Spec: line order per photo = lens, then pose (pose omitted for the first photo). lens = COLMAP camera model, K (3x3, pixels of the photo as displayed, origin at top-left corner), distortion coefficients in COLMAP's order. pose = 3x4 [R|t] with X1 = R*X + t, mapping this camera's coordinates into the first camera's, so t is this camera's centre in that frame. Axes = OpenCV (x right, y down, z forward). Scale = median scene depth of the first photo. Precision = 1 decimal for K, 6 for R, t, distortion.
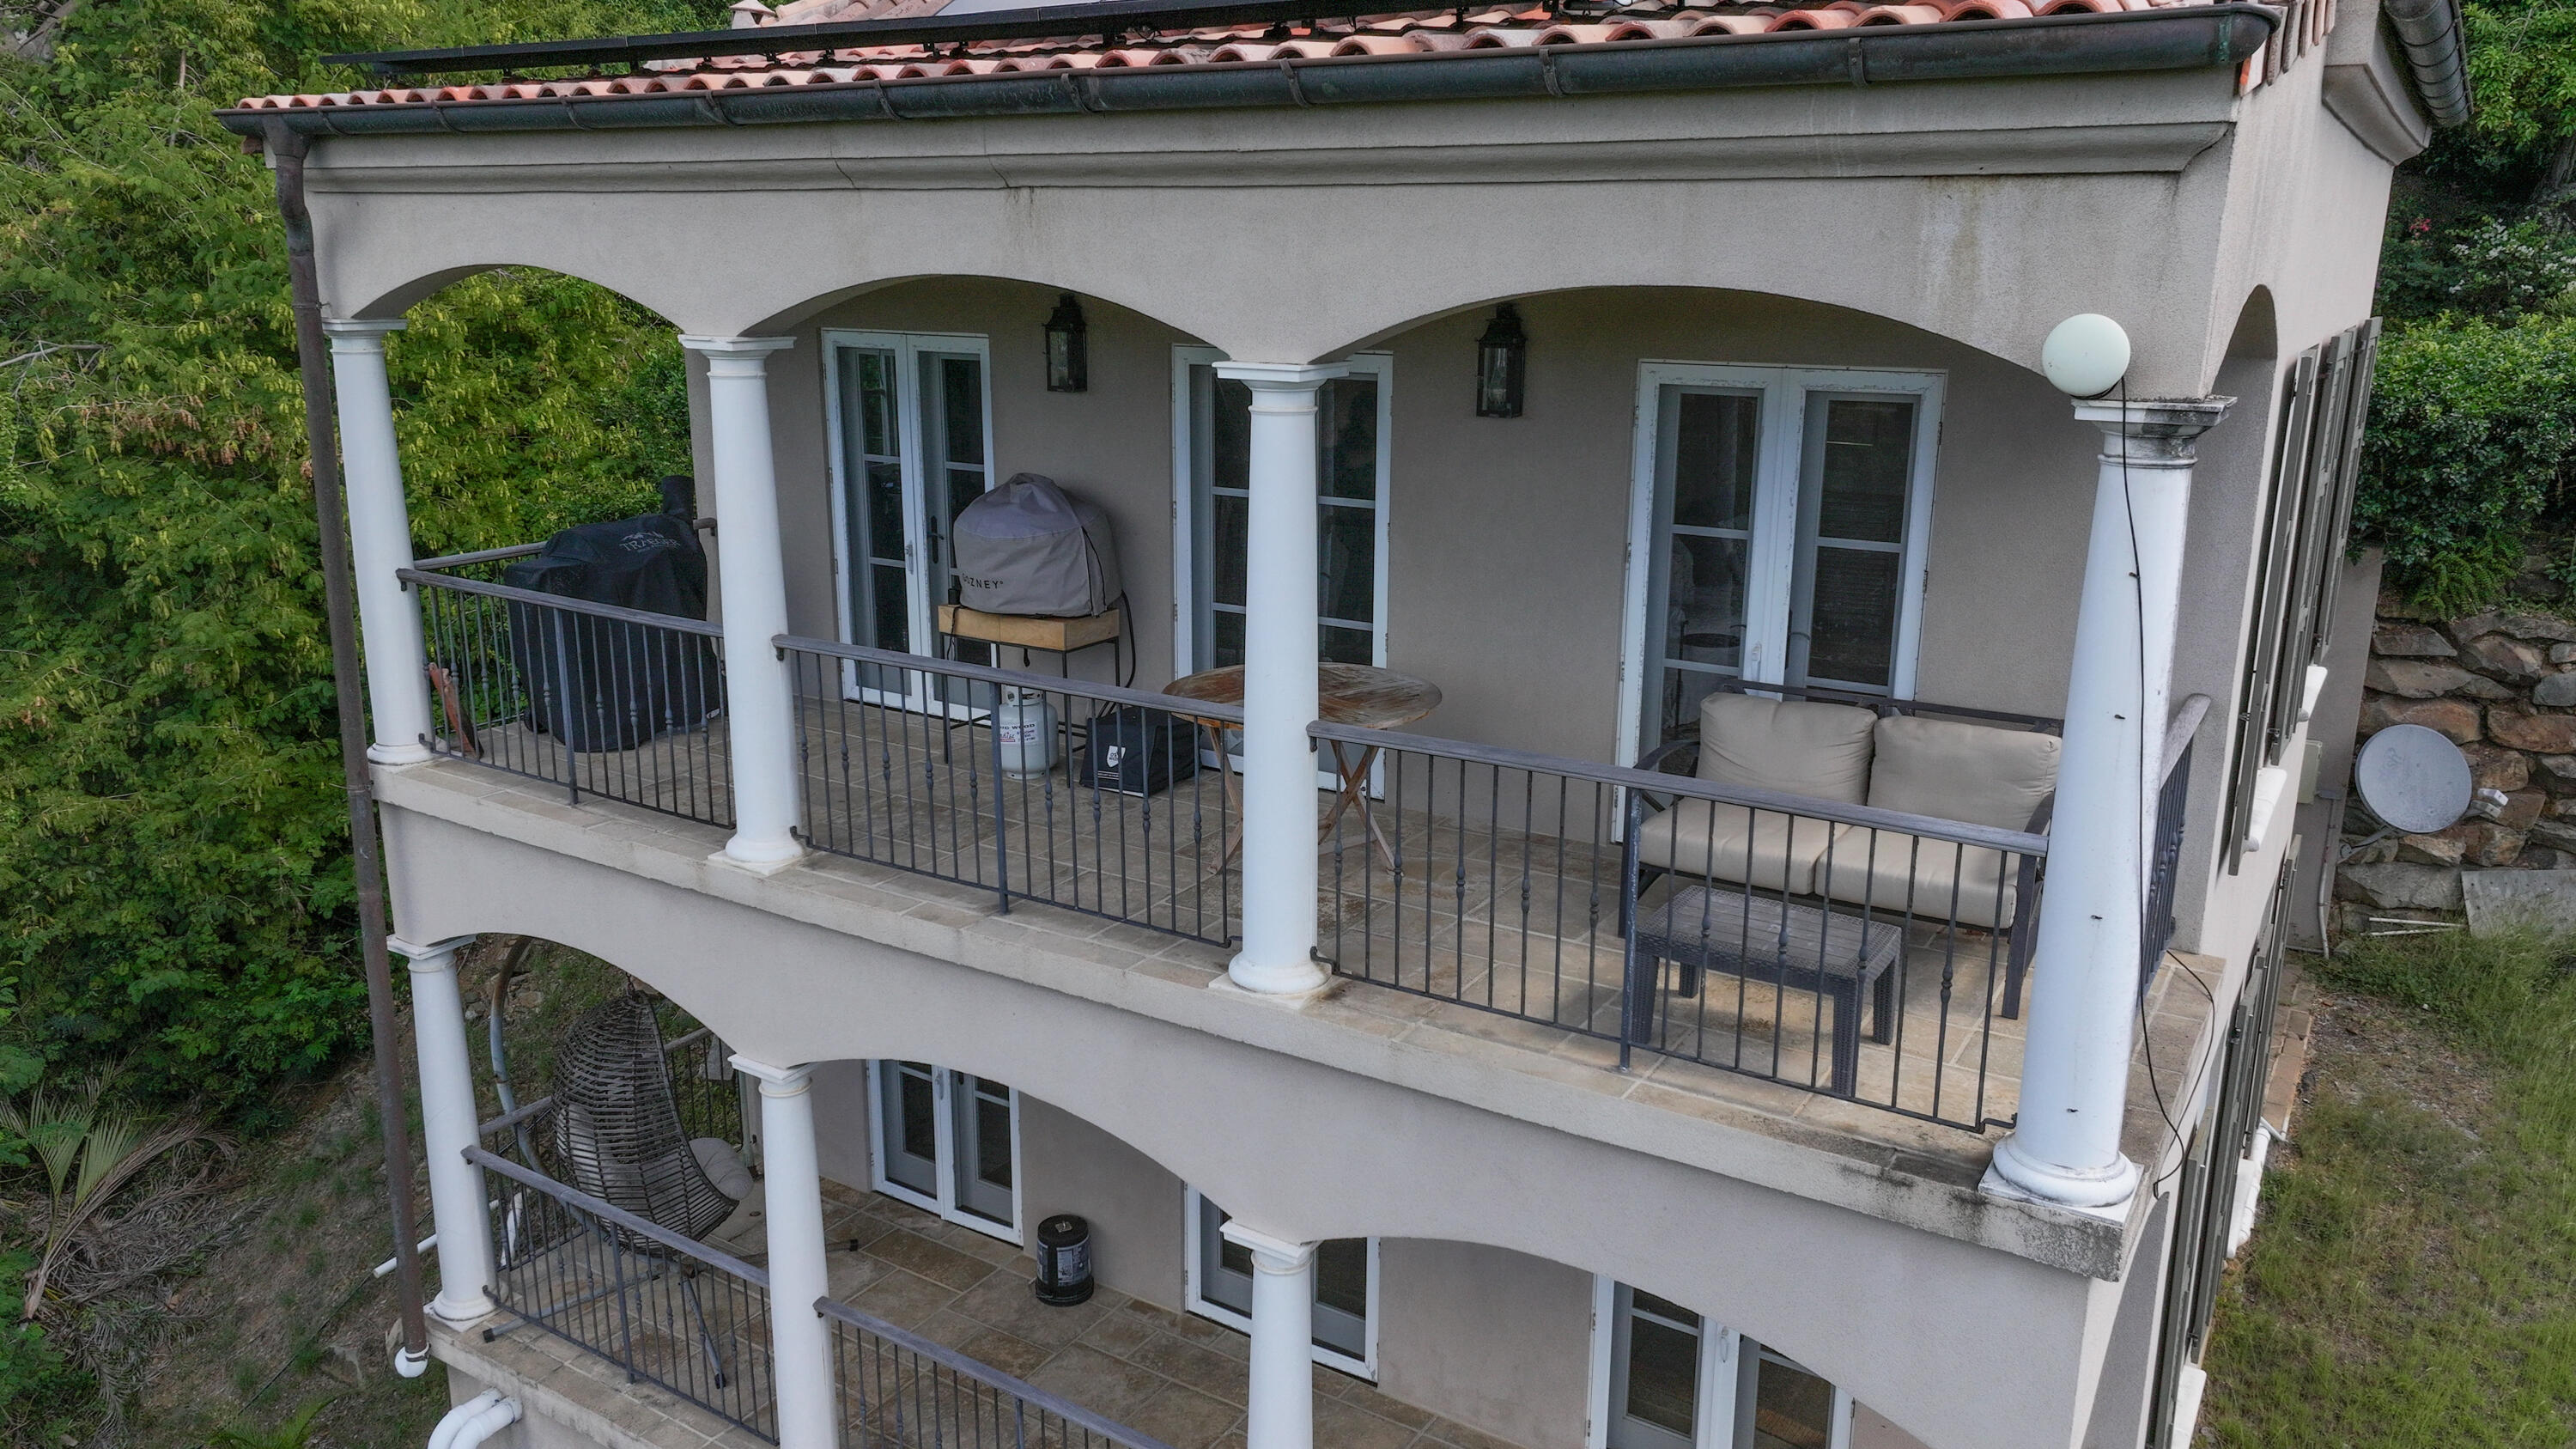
lens RADIAL K [[1823.6, 0, 1300.8], [0, 1823.6, 713.2], [0, 0, 1]] dist [0.003778, 0.002295]
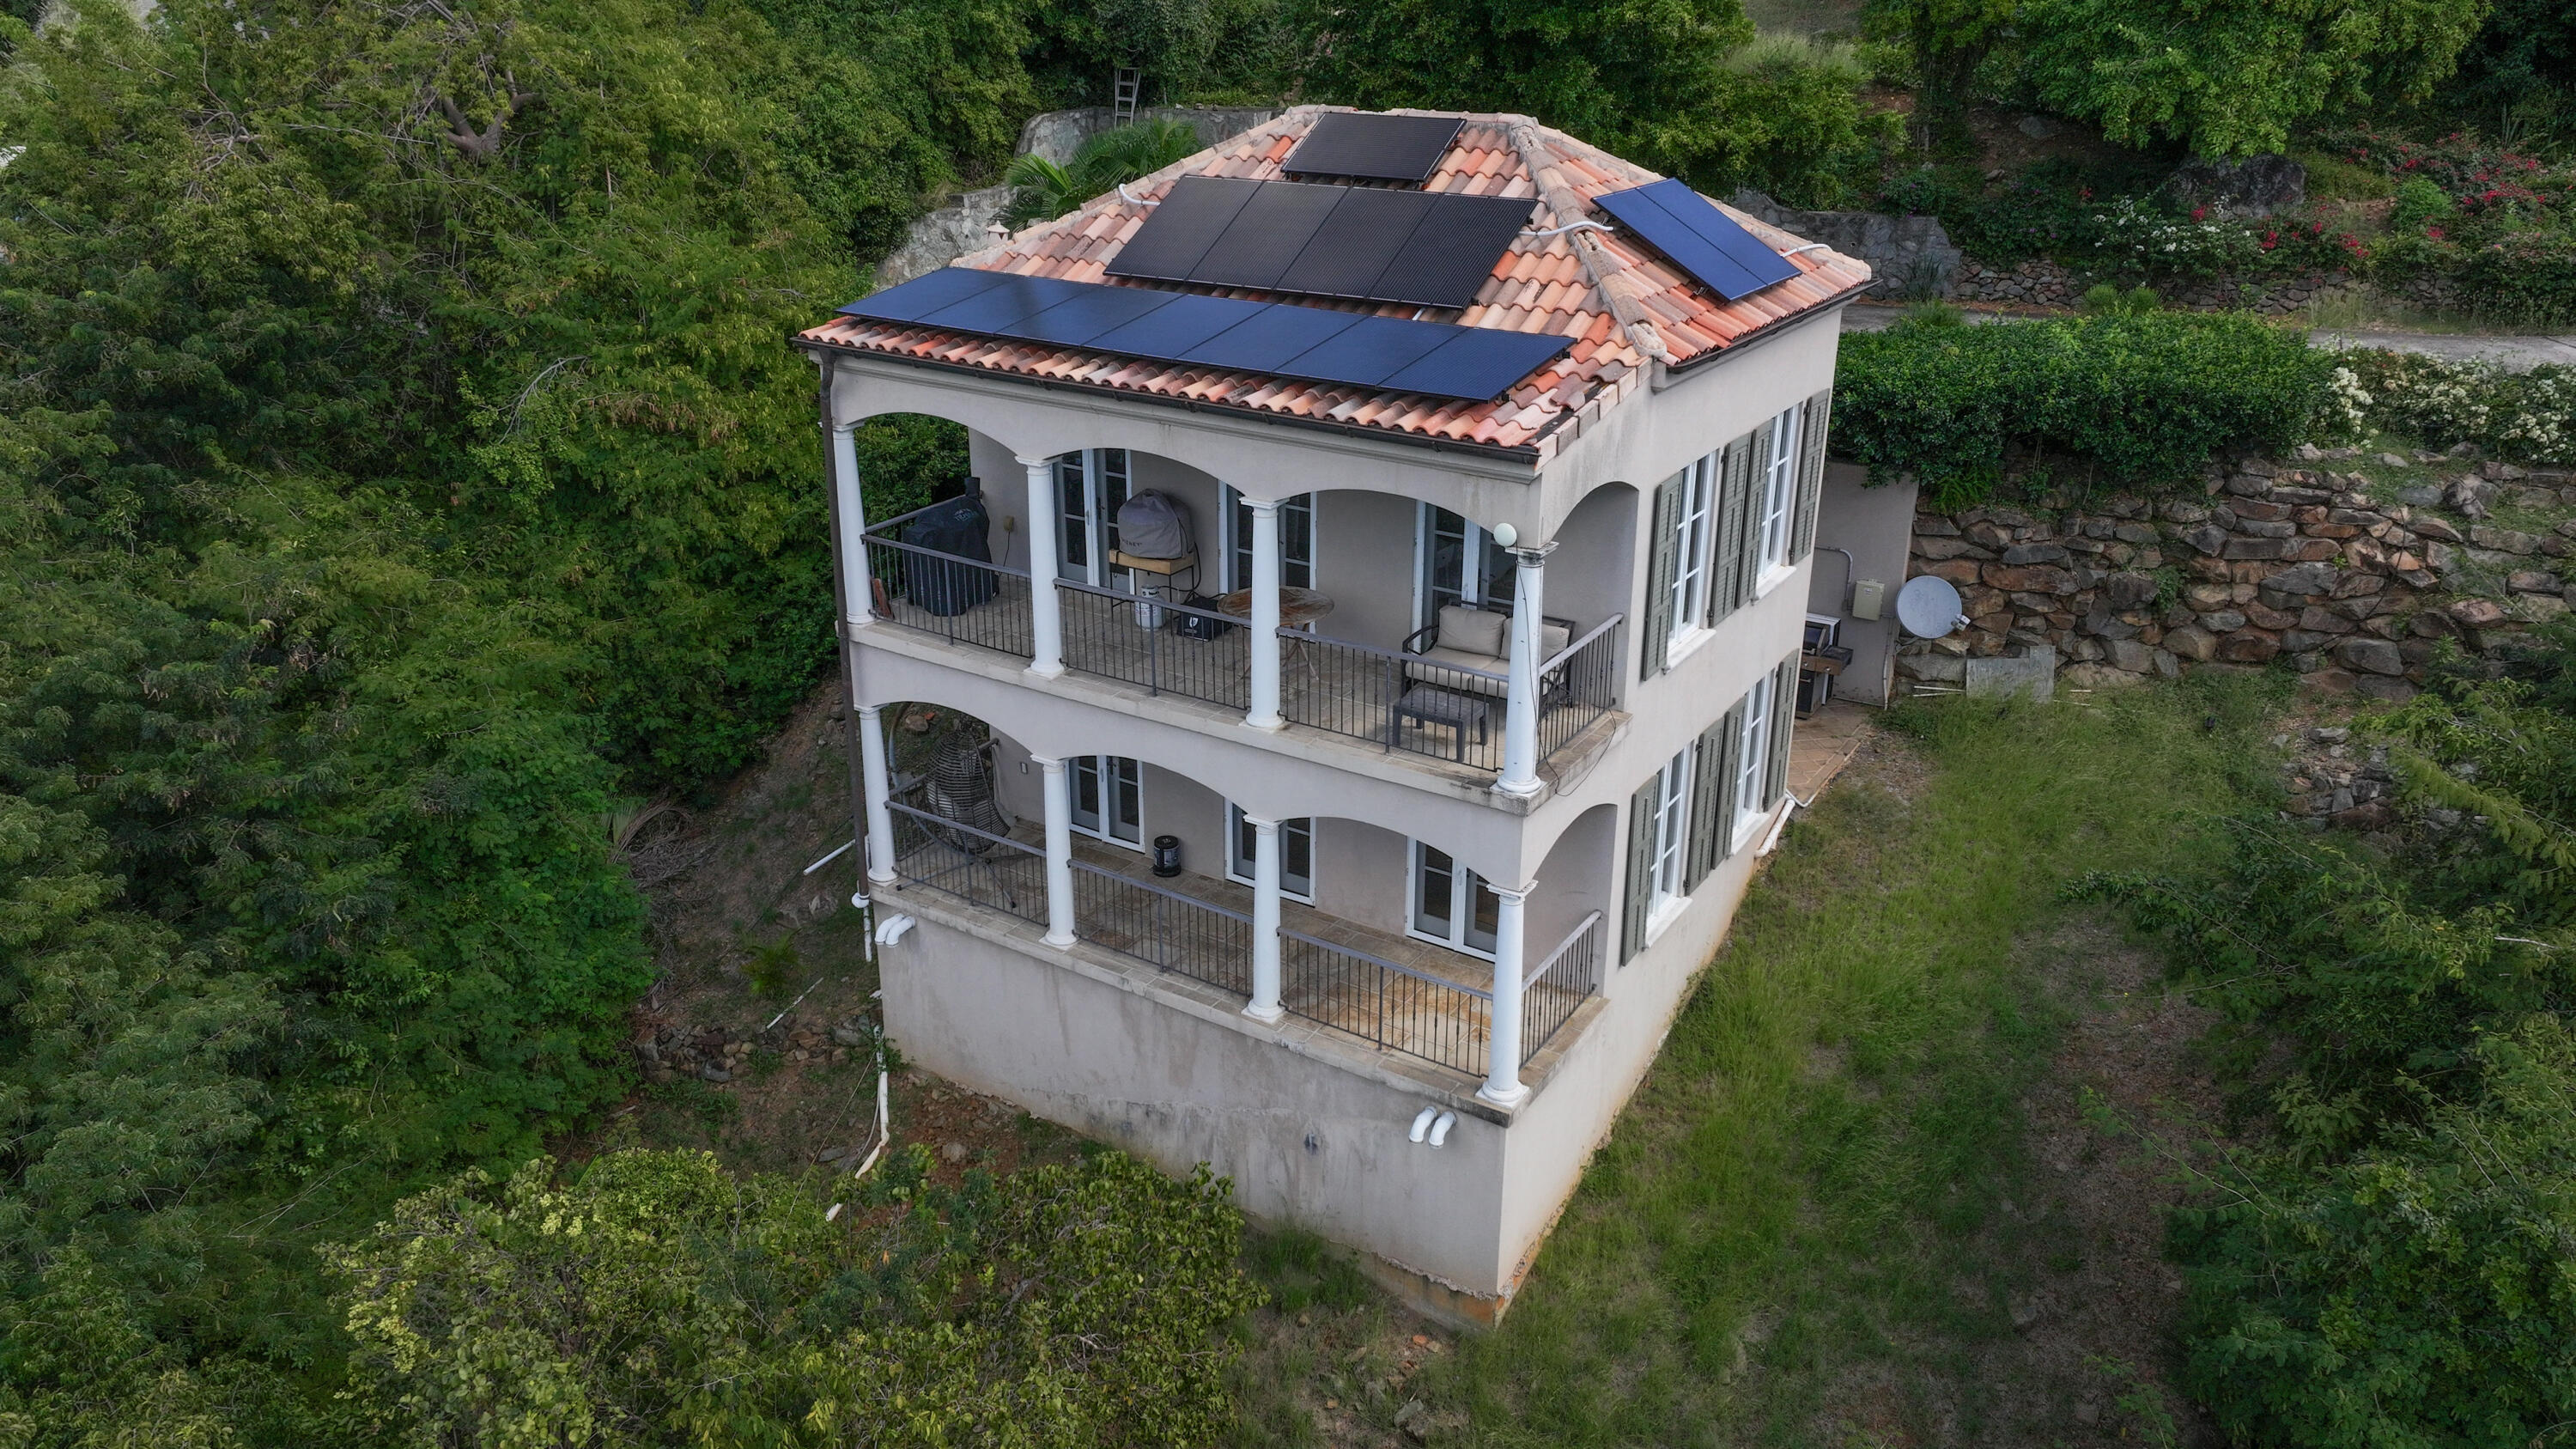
lens RADIAL K [[1823.6, 0, 1288.9], [0, 1823.6, 725.4], [0, 0, 1]] dist [0.003778, 0.002295]
pose [[0.999916, -0.000406, -0.012963, 0.038687], [0.002293, 0.989293, 0.145922, -0.160597], [0.012765, -0.145939, 0.989211, -1.102716]]
